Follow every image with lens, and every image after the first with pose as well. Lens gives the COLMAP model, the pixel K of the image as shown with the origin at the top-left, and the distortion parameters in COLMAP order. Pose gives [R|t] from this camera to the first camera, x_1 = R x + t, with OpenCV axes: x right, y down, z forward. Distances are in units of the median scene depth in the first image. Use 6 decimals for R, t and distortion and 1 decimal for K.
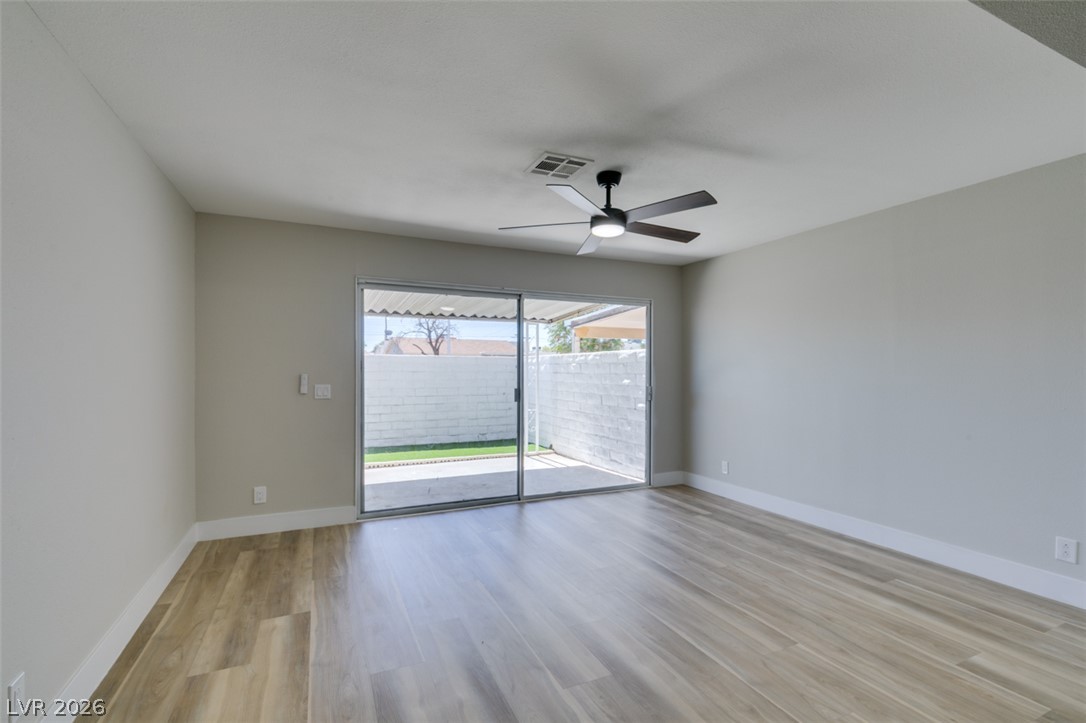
lens RADIAL K [[492.4, 0, 538.3], [0, 492.4, 368.3], [0, 0, 1]] dist [0.000079, -0.001398]
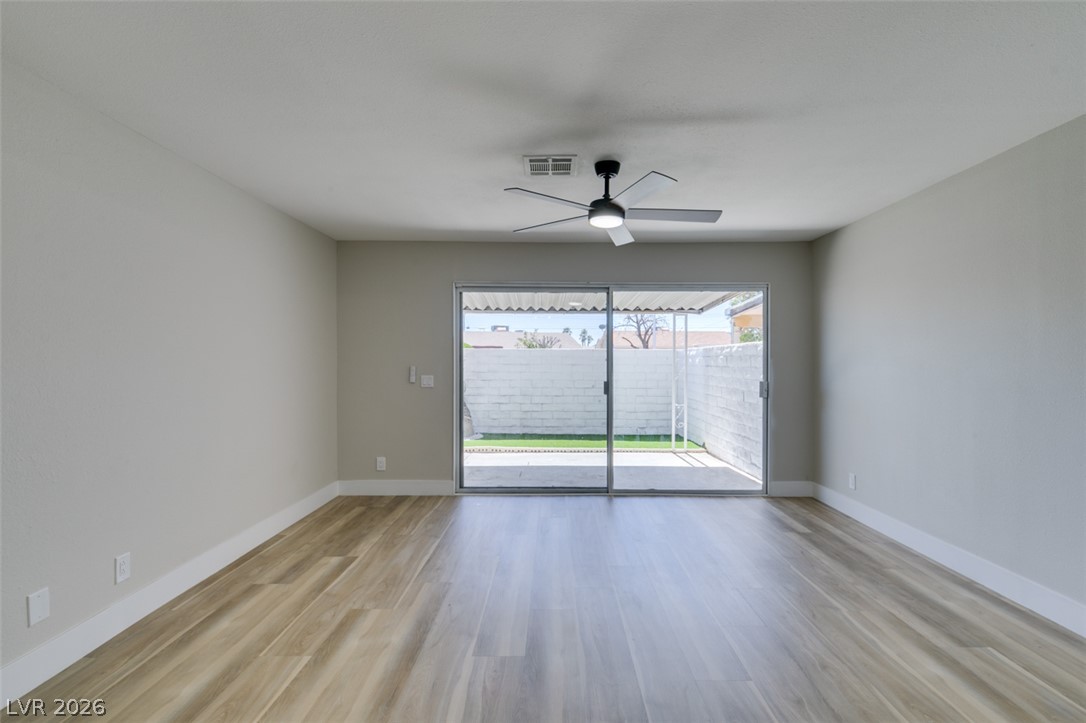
lens RADIAL K [[492.4, 0, 553.0], [0, 492.4, 363.1], [0, 0, 1]] dist [0.000079, -0.001398]
pose [[0.910889, 0.001119, -0.412651, 0.268189], [0.000172, 0.999995, 0.003091, 0.000042], [0.412652, -0.002887, 0.910884, 0.037237]]
